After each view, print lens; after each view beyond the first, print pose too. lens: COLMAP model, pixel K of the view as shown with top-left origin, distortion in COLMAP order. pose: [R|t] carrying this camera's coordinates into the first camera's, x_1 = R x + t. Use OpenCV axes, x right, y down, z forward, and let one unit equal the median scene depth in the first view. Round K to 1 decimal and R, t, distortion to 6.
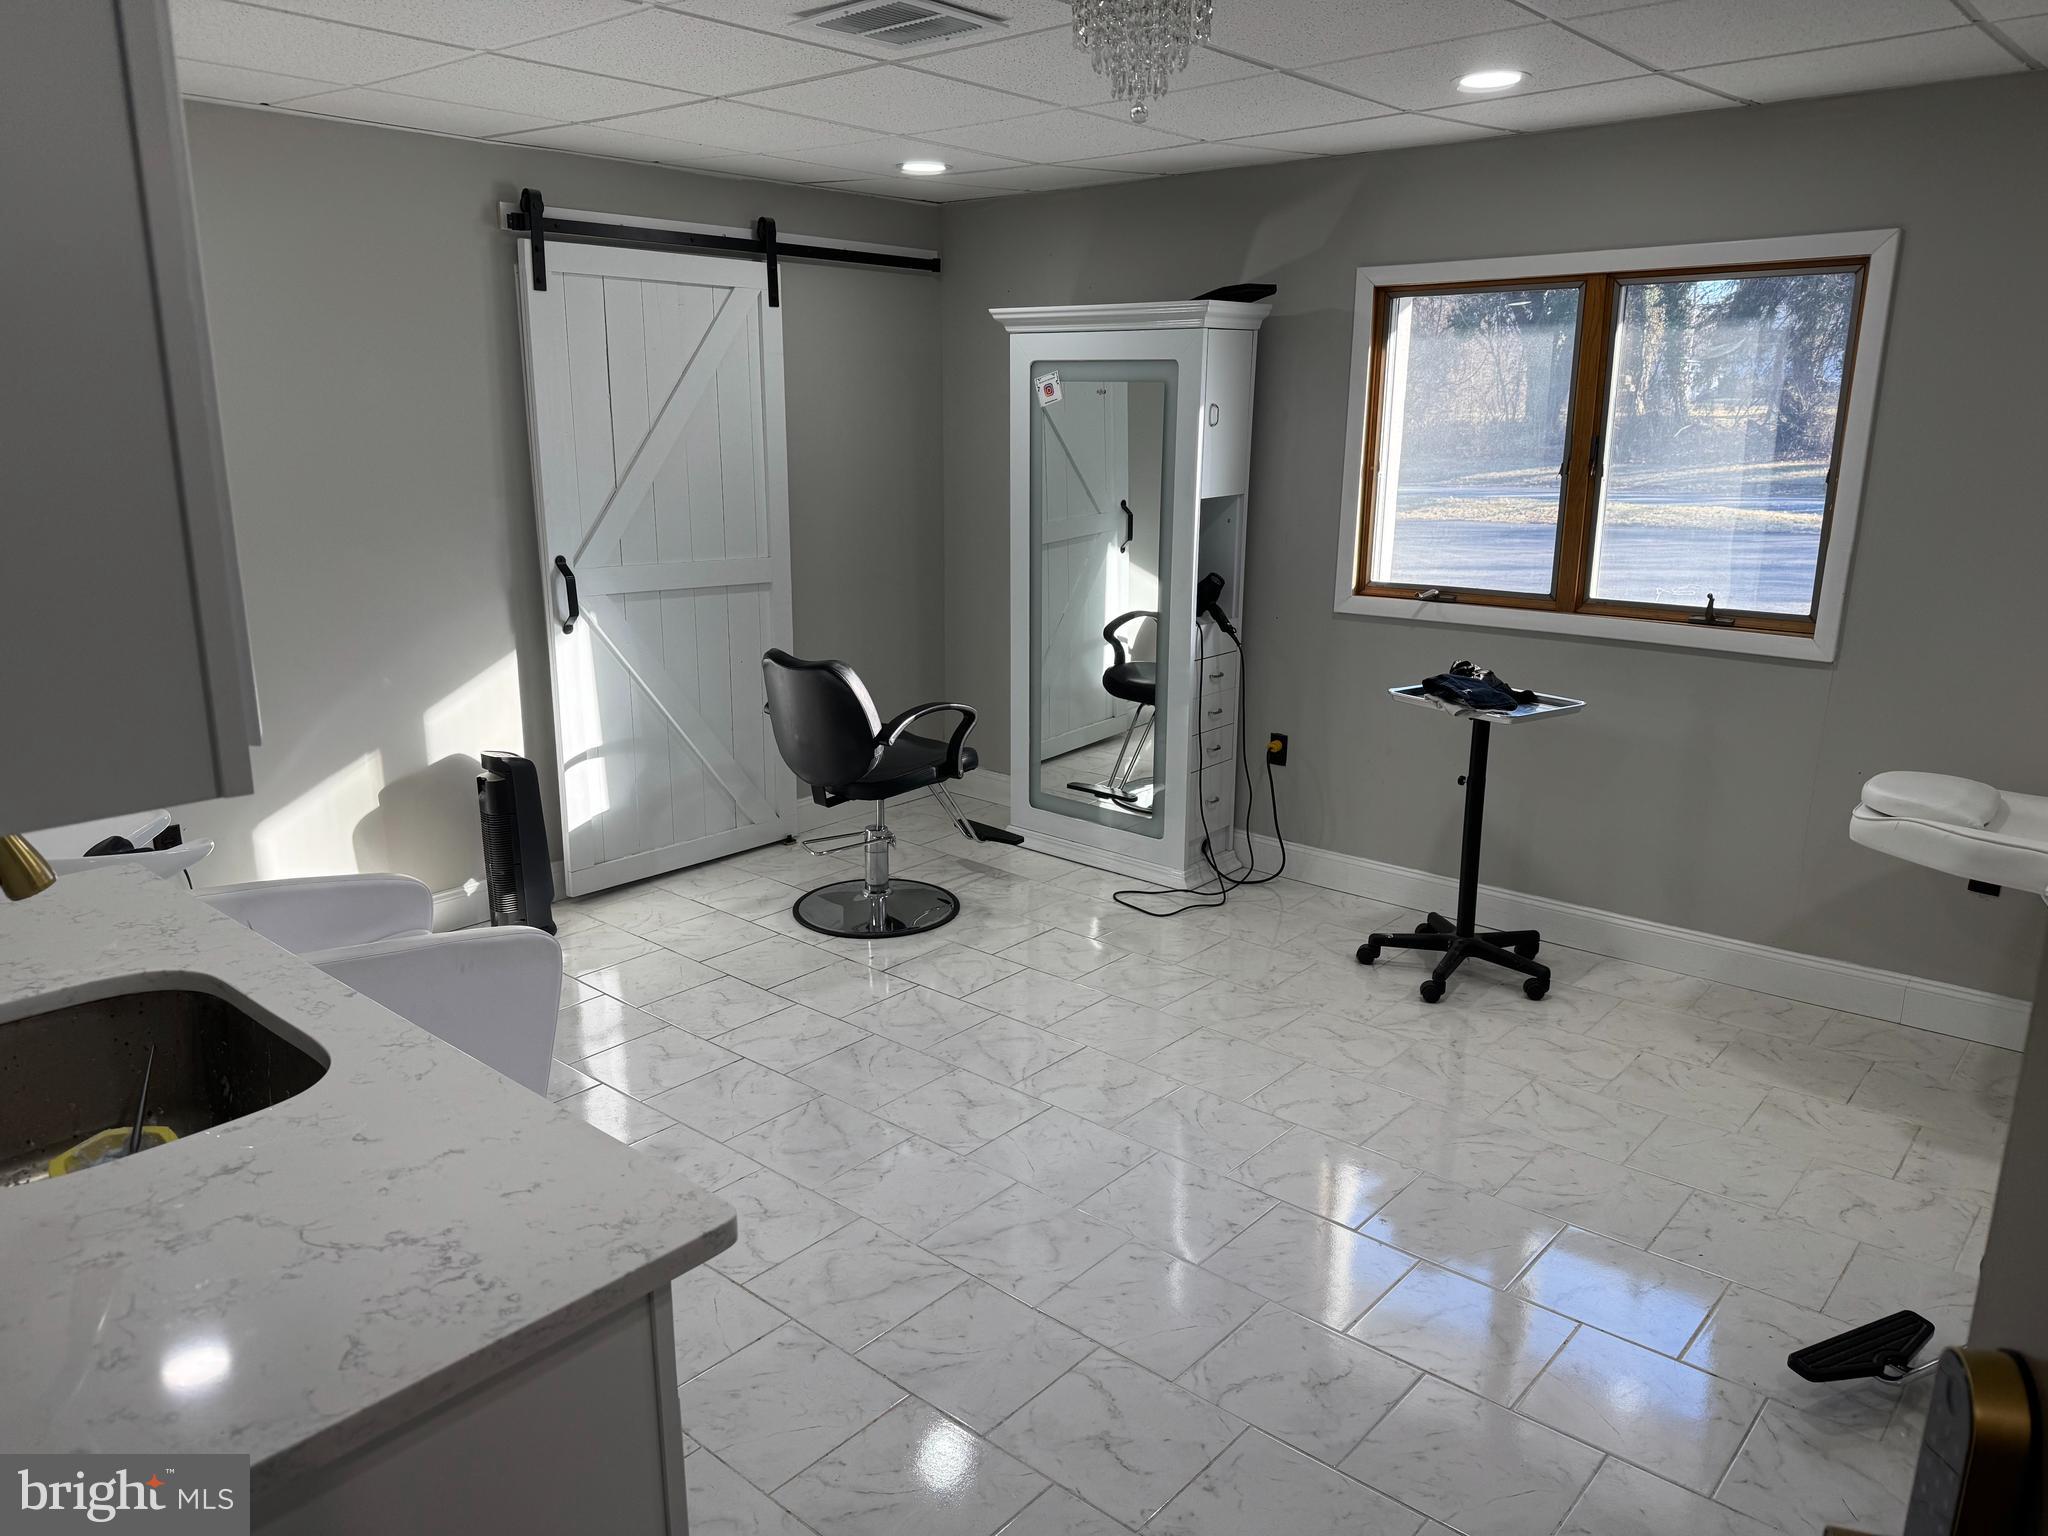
lens RADIAL K [[1451.8, 0, 1024.0], [0, 1451.8, 768.0], [0, 0, 1]] dist [0.113269, -0.086291]
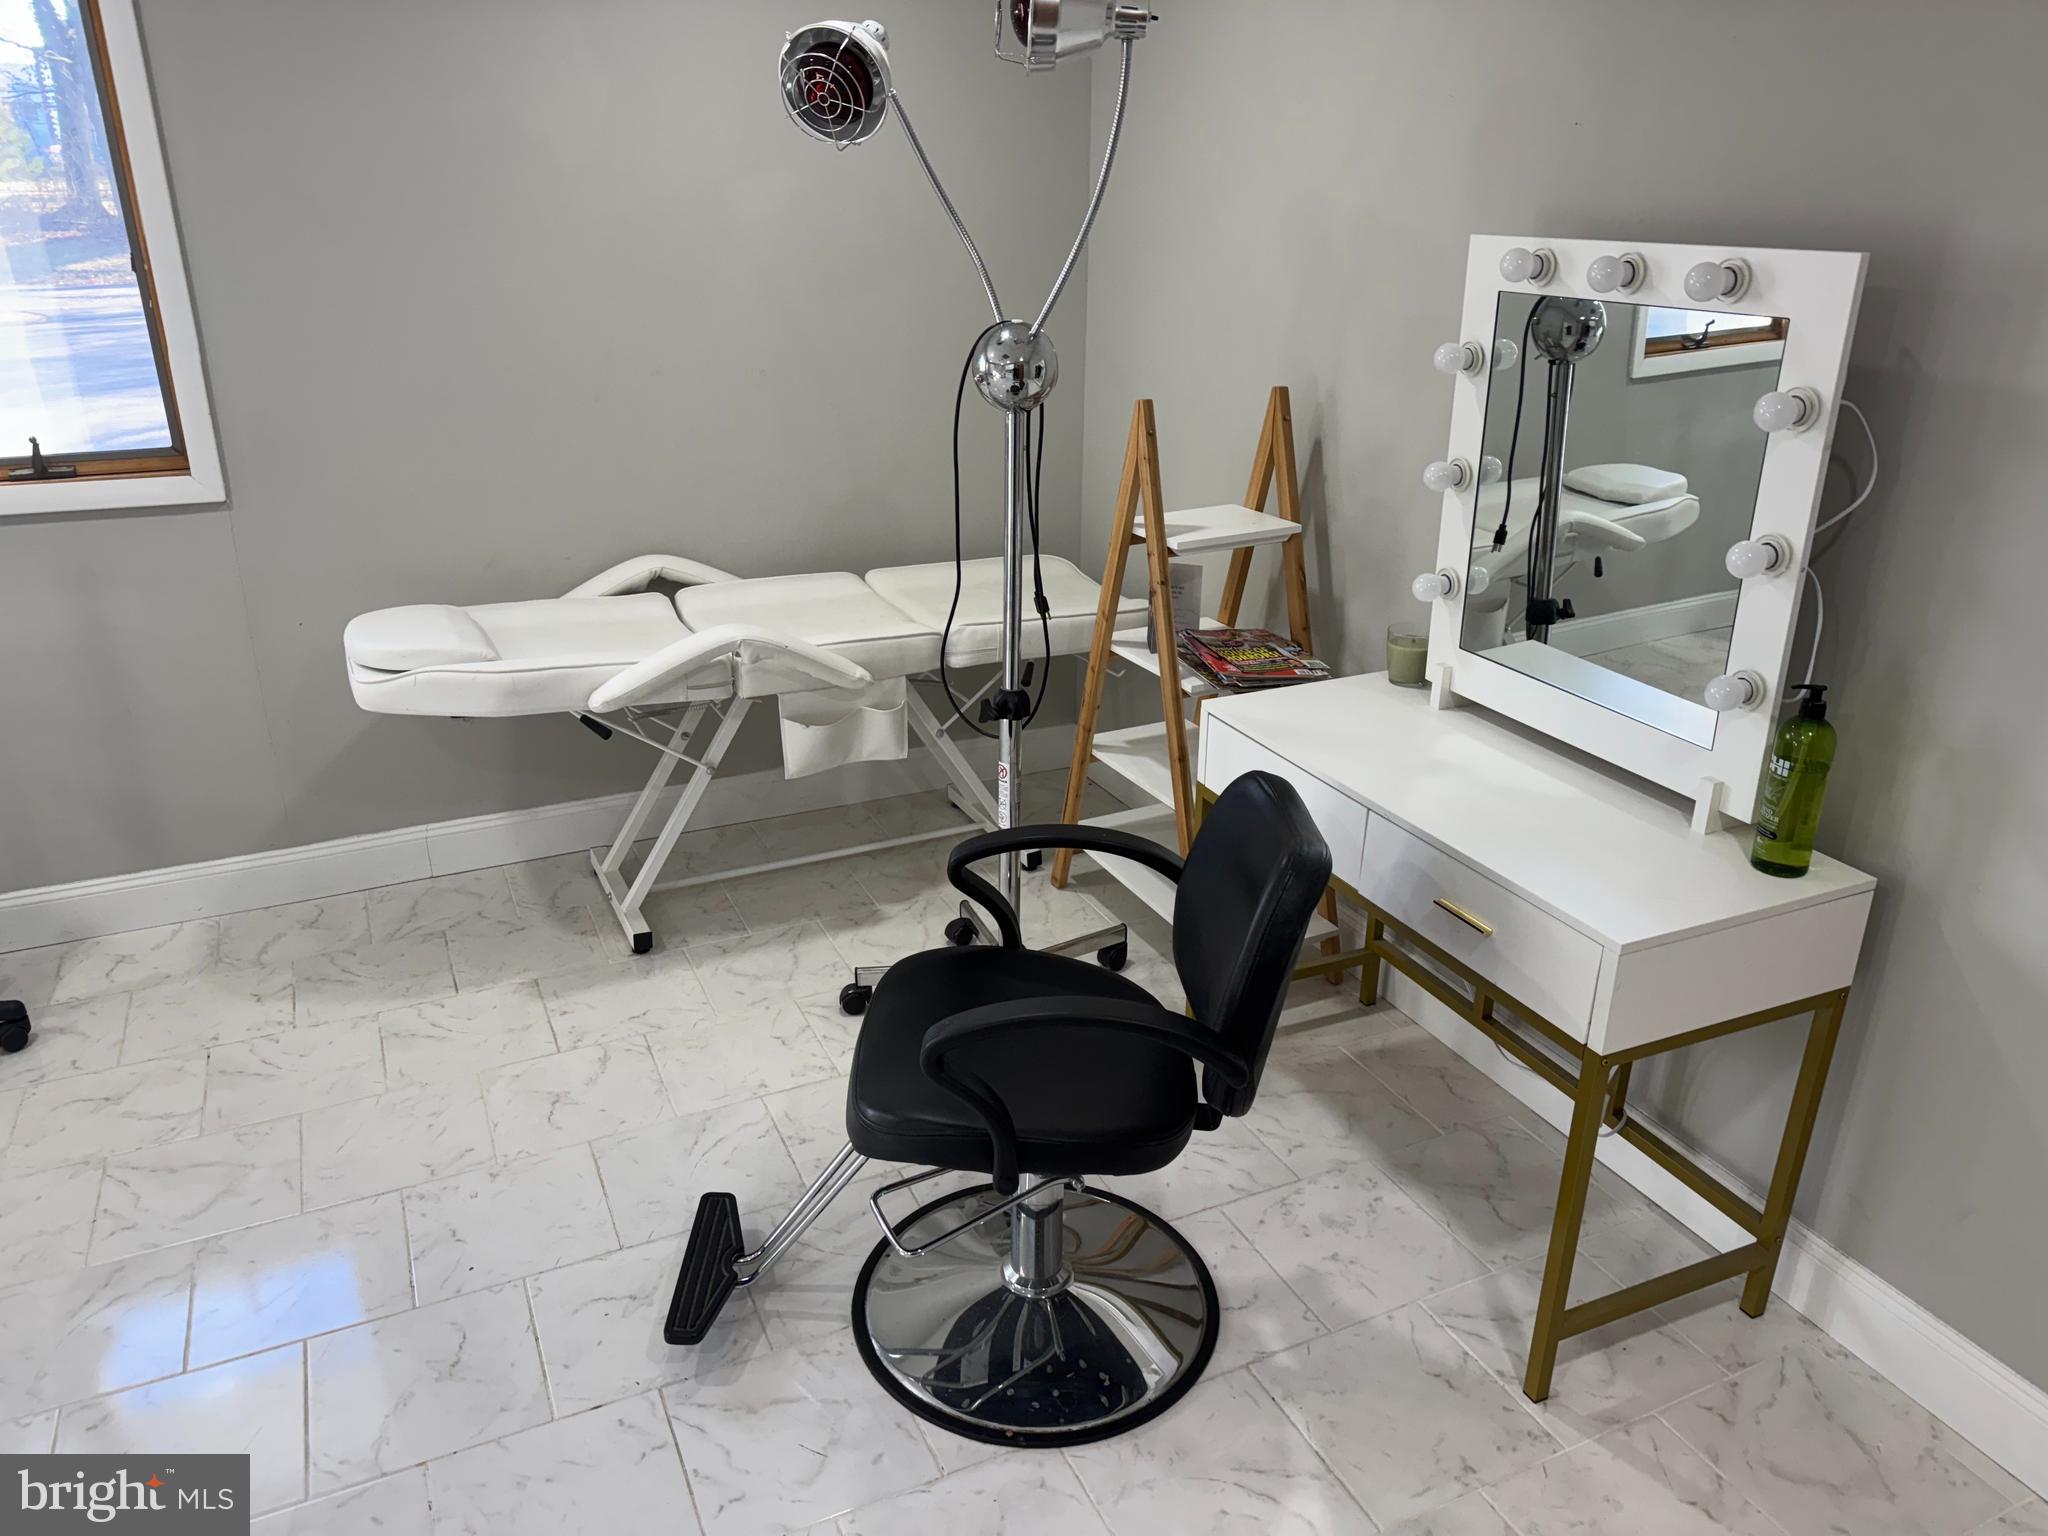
lens RADIAL K [[1439.1, 0, 1024.0], [0, 1439.1, 768.0], [0, 0, 1]] dist [0.111191, -0.143216]
pose [[0.413661, -0.342117, 0.843706, 0.001483], [0.219620, 0.936841, 0.272205, -0.055609], [-0.883545, 0.072694, 0.462671, 0.255190]]
